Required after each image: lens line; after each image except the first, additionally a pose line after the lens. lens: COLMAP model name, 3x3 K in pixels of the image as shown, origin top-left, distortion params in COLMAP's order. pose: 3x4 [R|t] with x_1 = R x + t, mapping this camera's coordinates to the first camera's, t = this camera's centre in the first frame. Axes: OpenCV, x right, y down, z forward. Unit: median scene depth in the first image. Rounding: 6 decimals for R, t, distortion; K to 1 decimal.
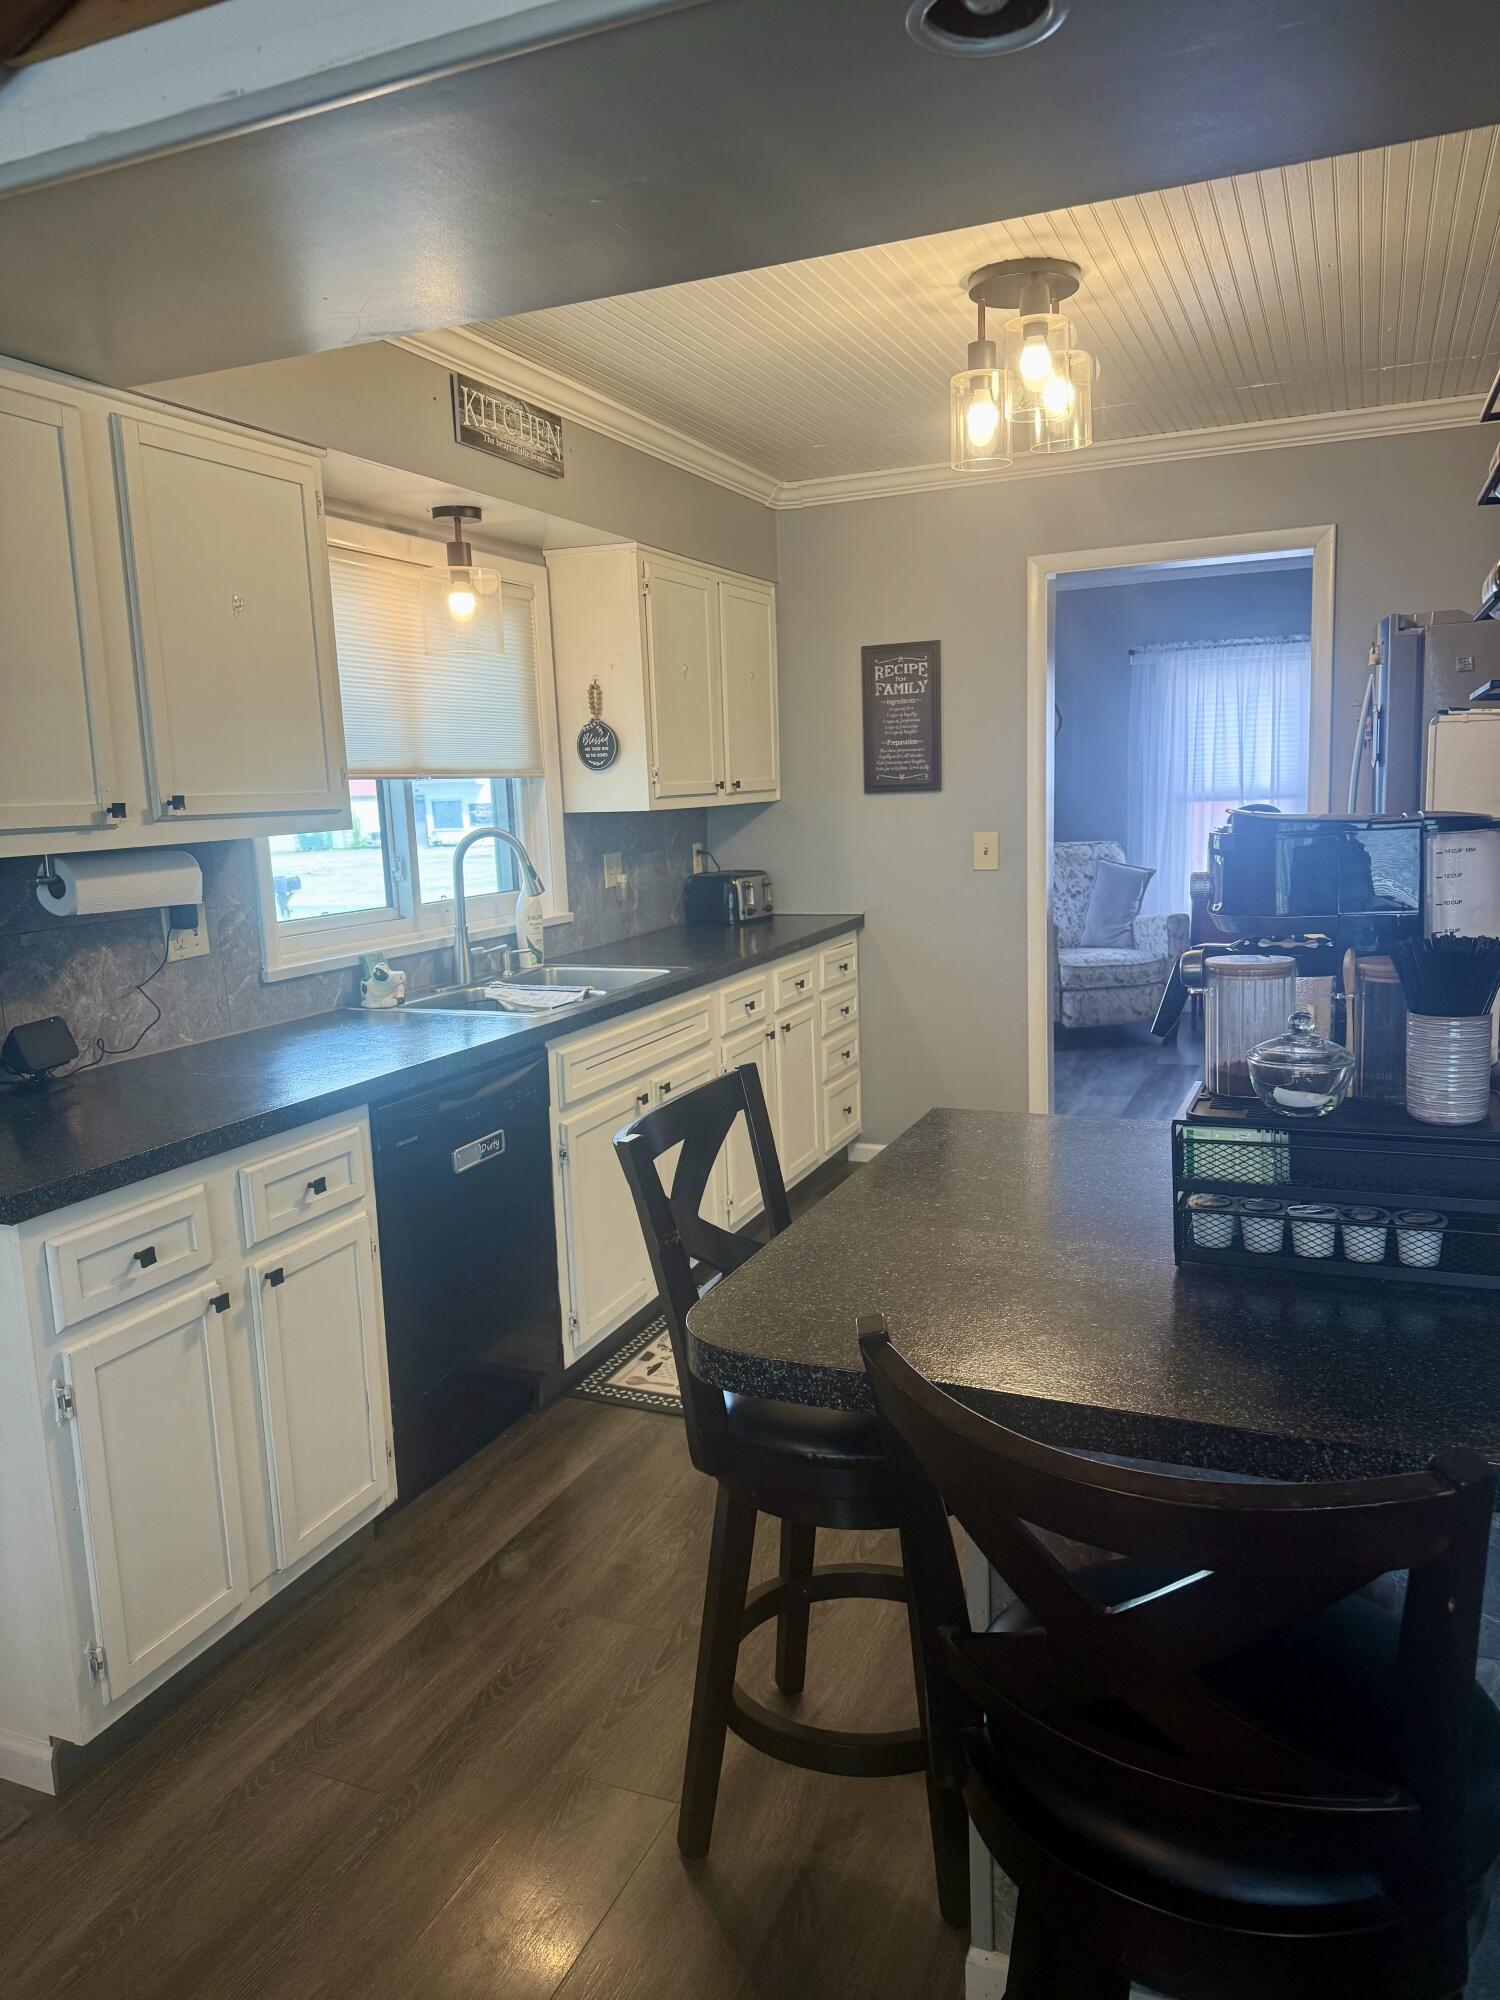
lens RADIAL K [[1389.1, 0, 749.2], [0, 1389.1, 990.3], [0, 0, 1]] dist [0.151686, -0.265708]
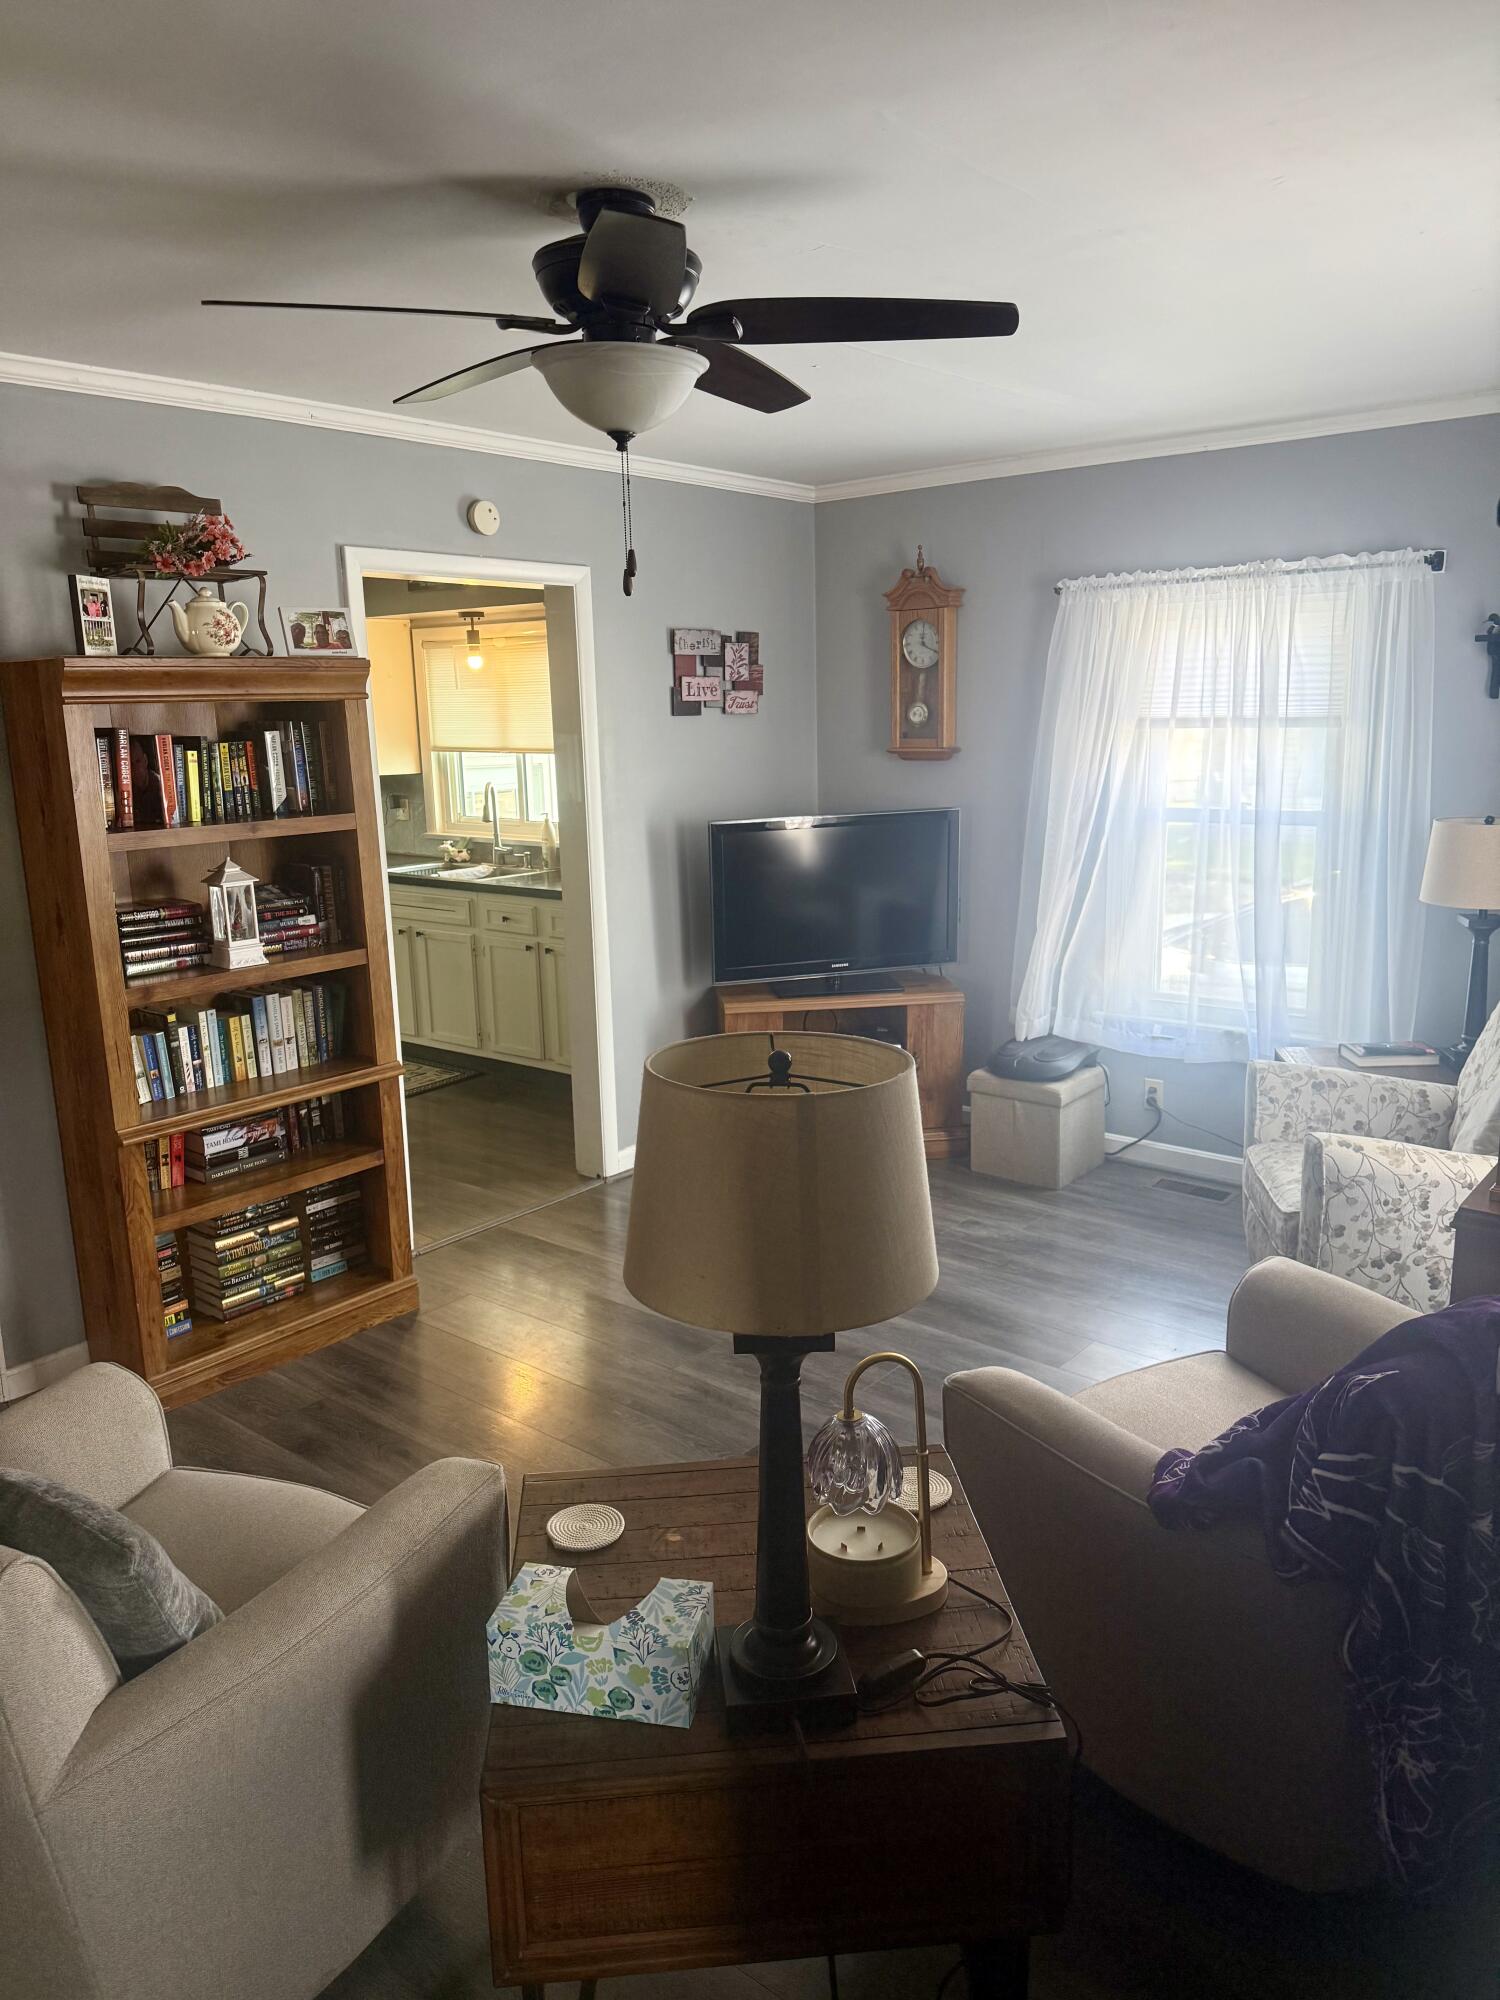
lens RADIAL K [[1416.1, 0, 750.0], [0, 1416.1, 1000.0], [0, 0, 1]] dist [0.094754, -0.160939]
pose [[-0.287998, 0.245553, -0.925614, 1.646621], [-0.104854, 0.952669, 0.285355, -0.447937], [0.951873, 0.179236, -0.248619, 1.999146]]
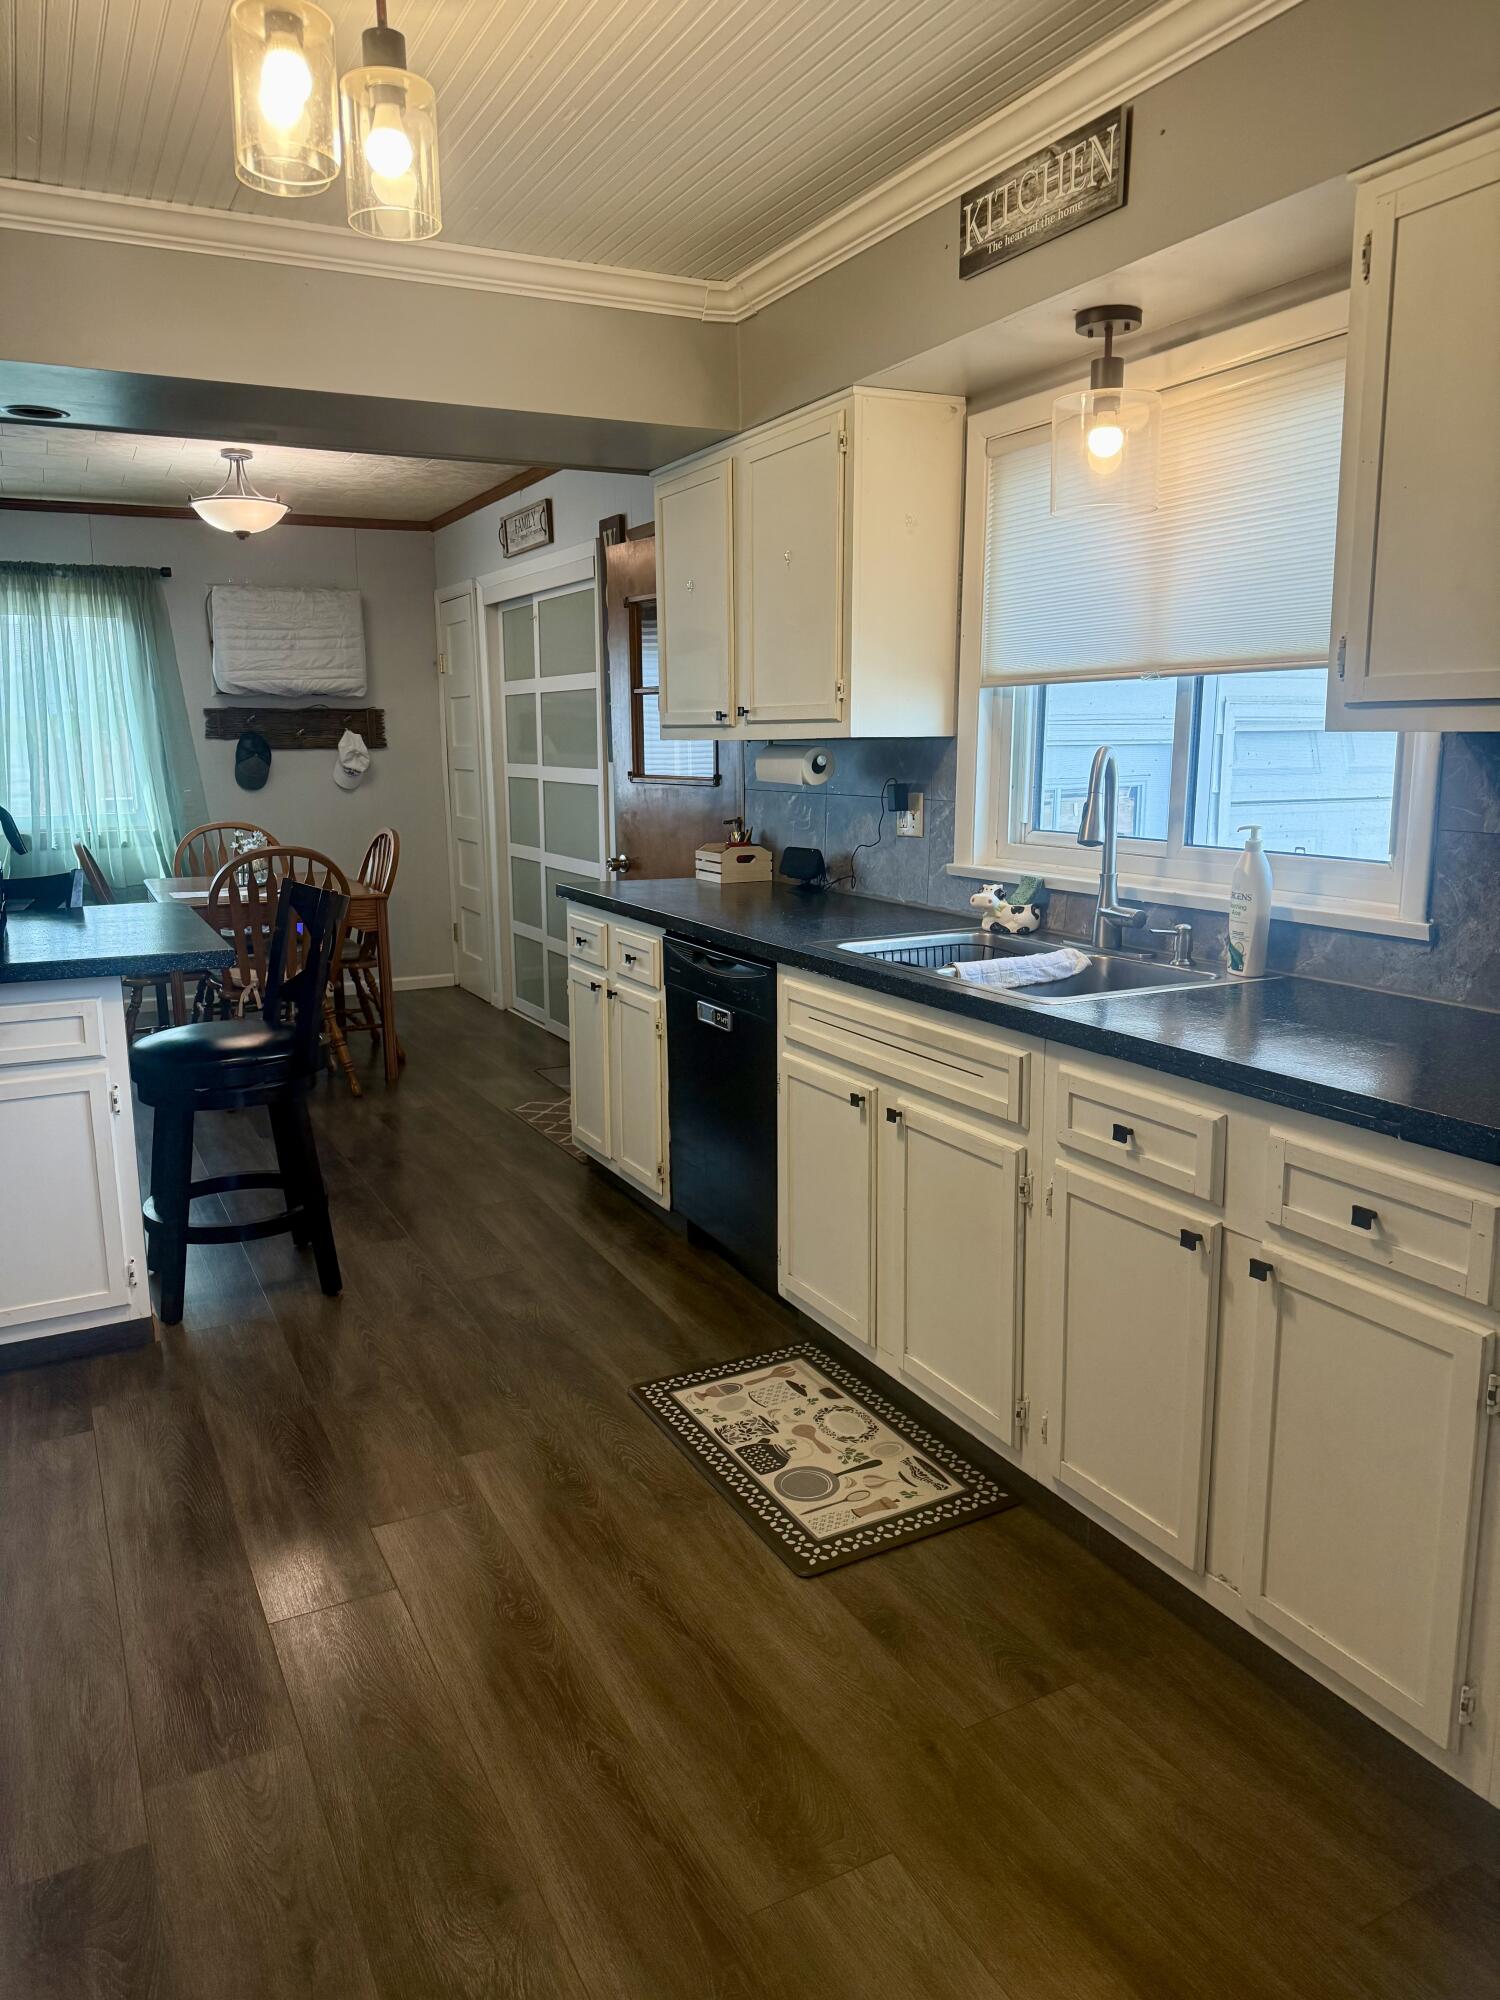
lens RADIAL K [[1416.1, 0, 750.0], [0, 1416.1, 1000.0], [0, 0, 1]] dist [0.094754, -0.160939]
pose [[-0.642043, 0.180909, -0.745019, 0.562522], [-0.083043, 0.949633, 0.302159, -0.217838], [0.762158, 0.255868, -0.594682, 1.451998]]
